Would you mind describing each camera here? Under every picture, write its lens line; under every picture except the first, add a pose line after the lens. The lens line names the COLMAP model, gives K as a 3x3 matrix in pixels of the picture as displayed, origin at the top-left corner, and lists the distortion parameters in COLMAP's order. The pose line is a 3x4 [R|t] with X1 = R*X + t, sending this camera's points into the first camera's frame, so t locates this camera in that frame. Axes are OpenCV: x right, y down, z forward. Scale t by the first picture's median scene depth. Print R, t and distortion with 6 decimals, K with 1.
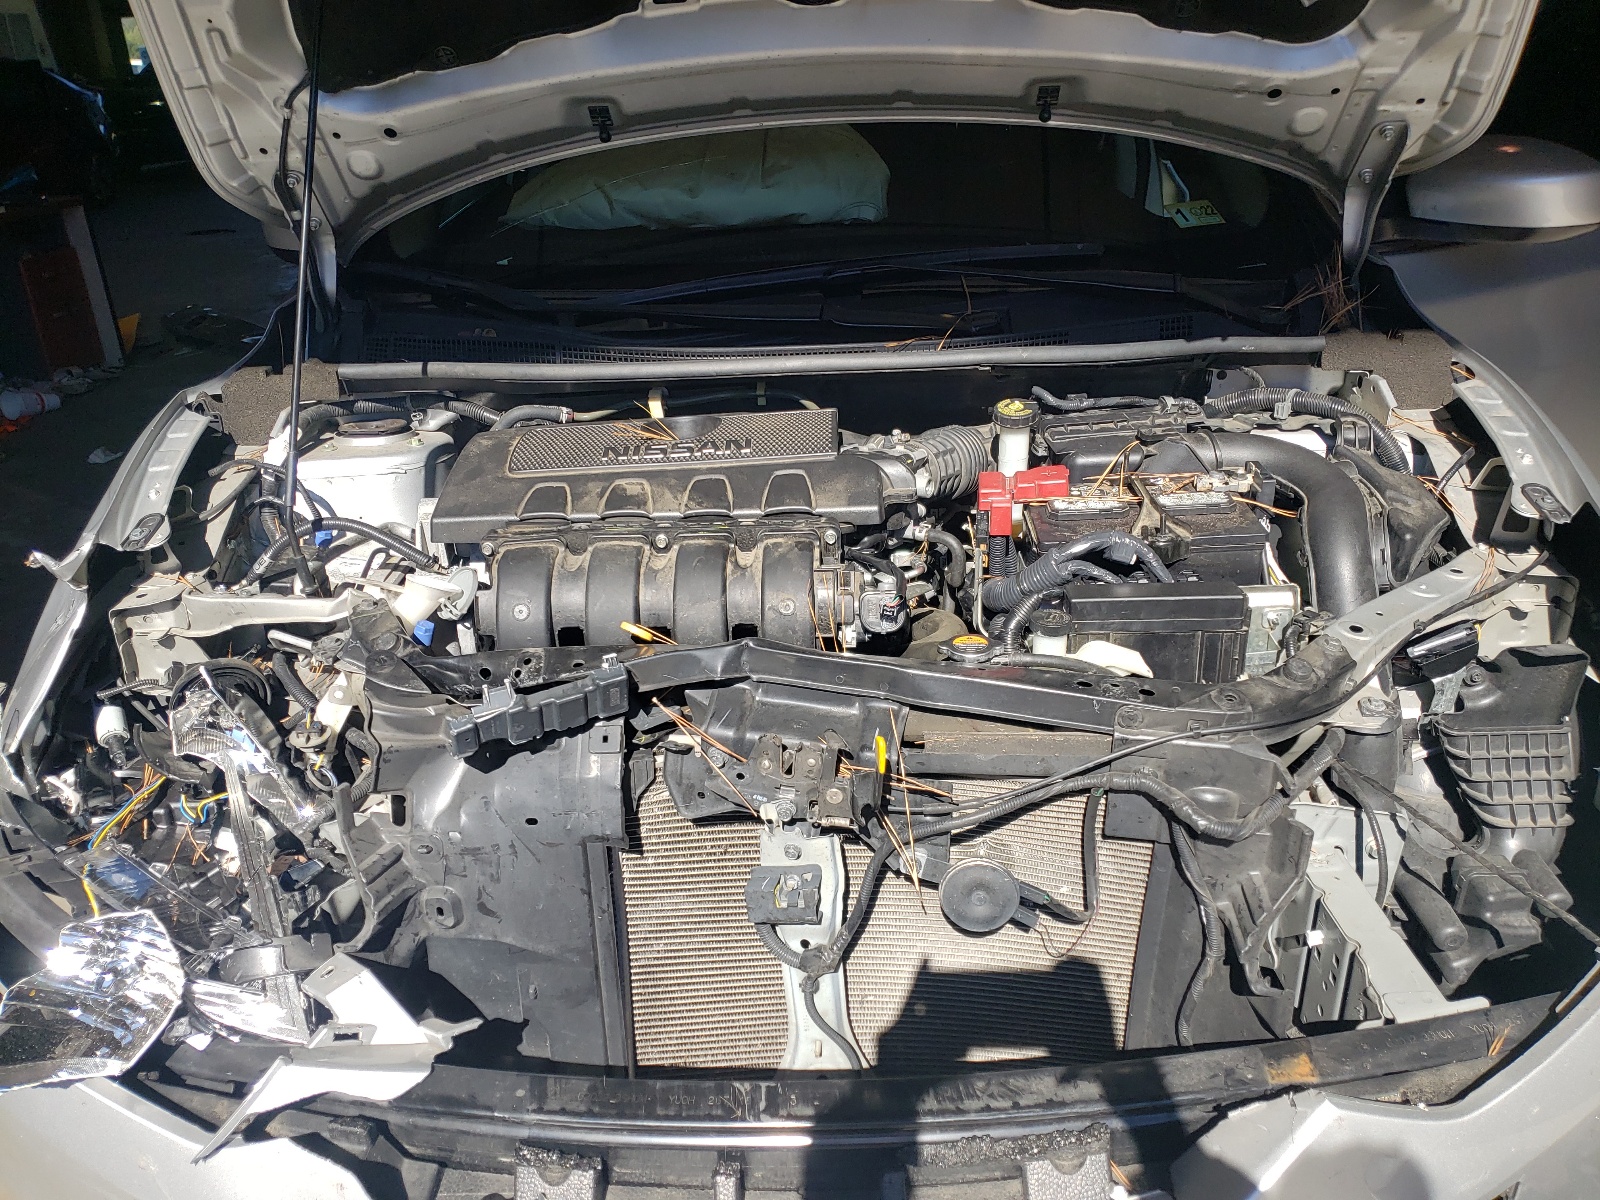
lens RADIAL K [[1205.7, 0, 800.0], [0, 1205.7, 600.0], [0, 0, 1]] dist [0.051354, 0.002354]
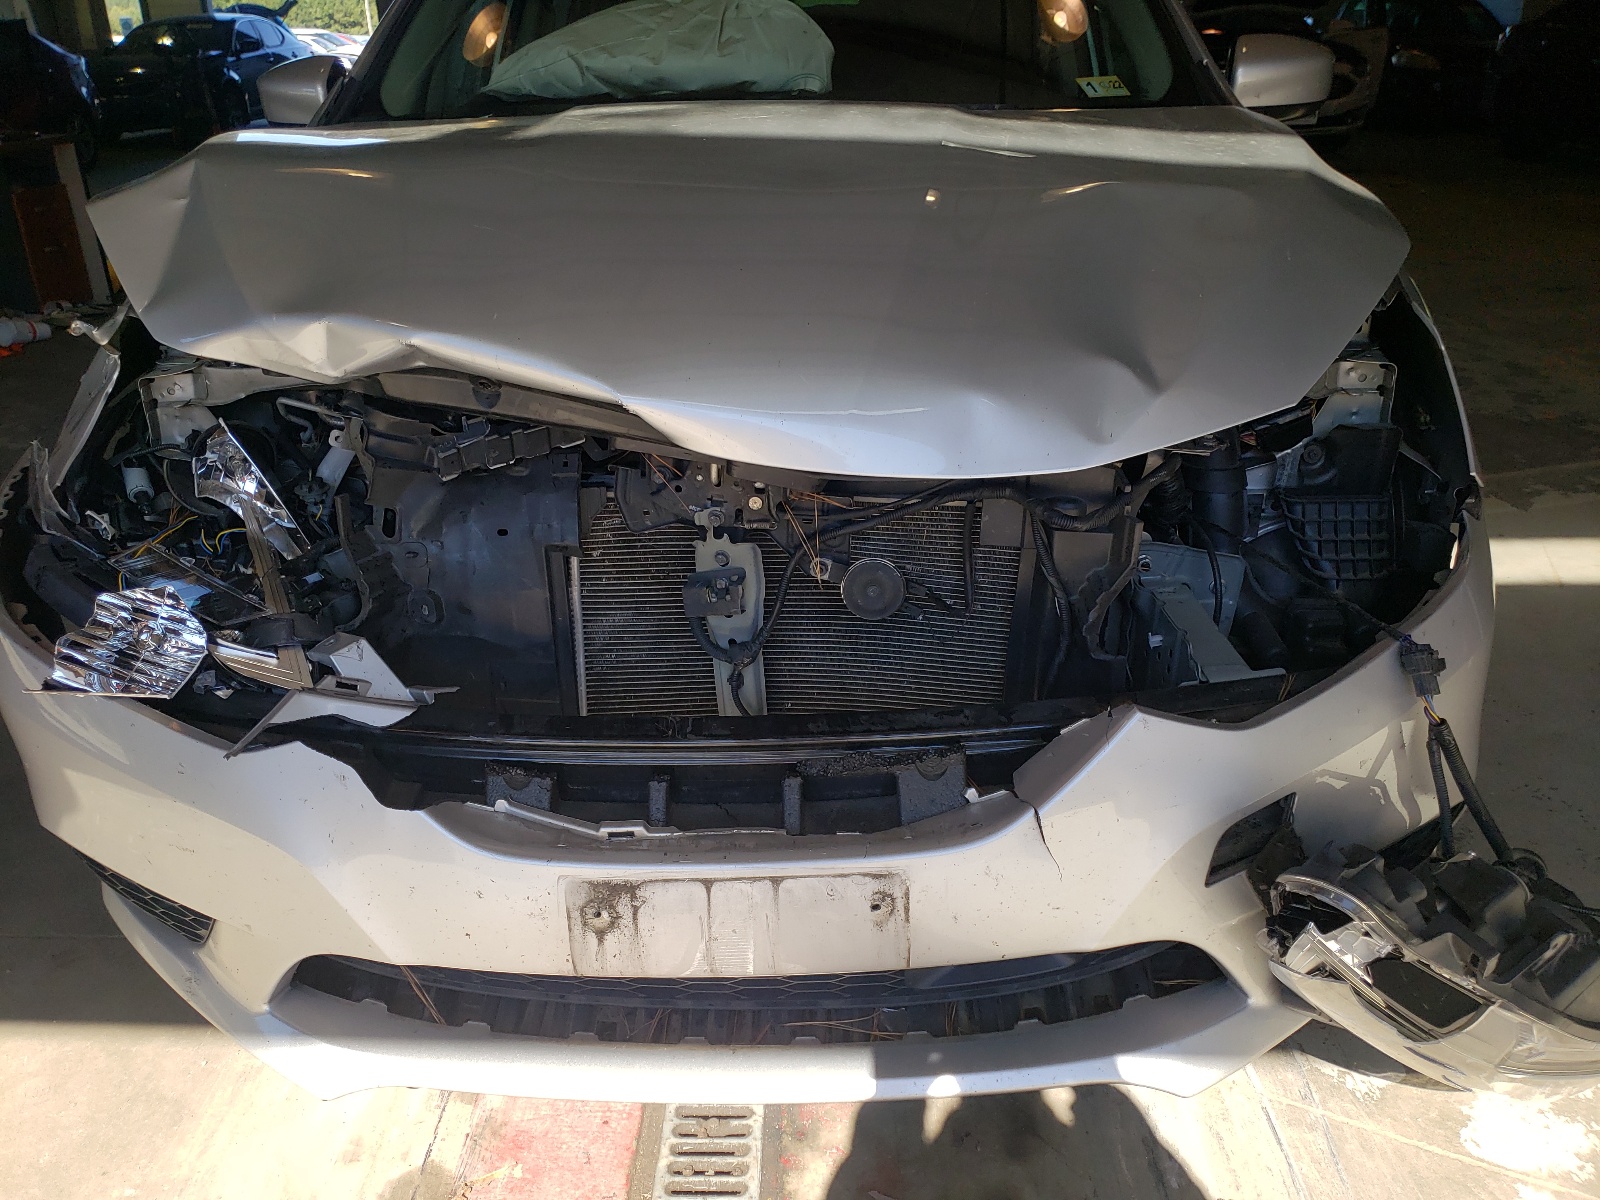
lens RADIAL K [[1216.4, 0, 800.0], [0, 1216.4, 600.0], [0, 0, 1]] dist [0.083624, -0.058028]
pose [[0.999849, 0.012338, 0.012200, 0.055509], [-0.012358, 0.999922, 0.001611, 0.237058], [-0.012179, -0.001762, 0.999924, -0.202828]]
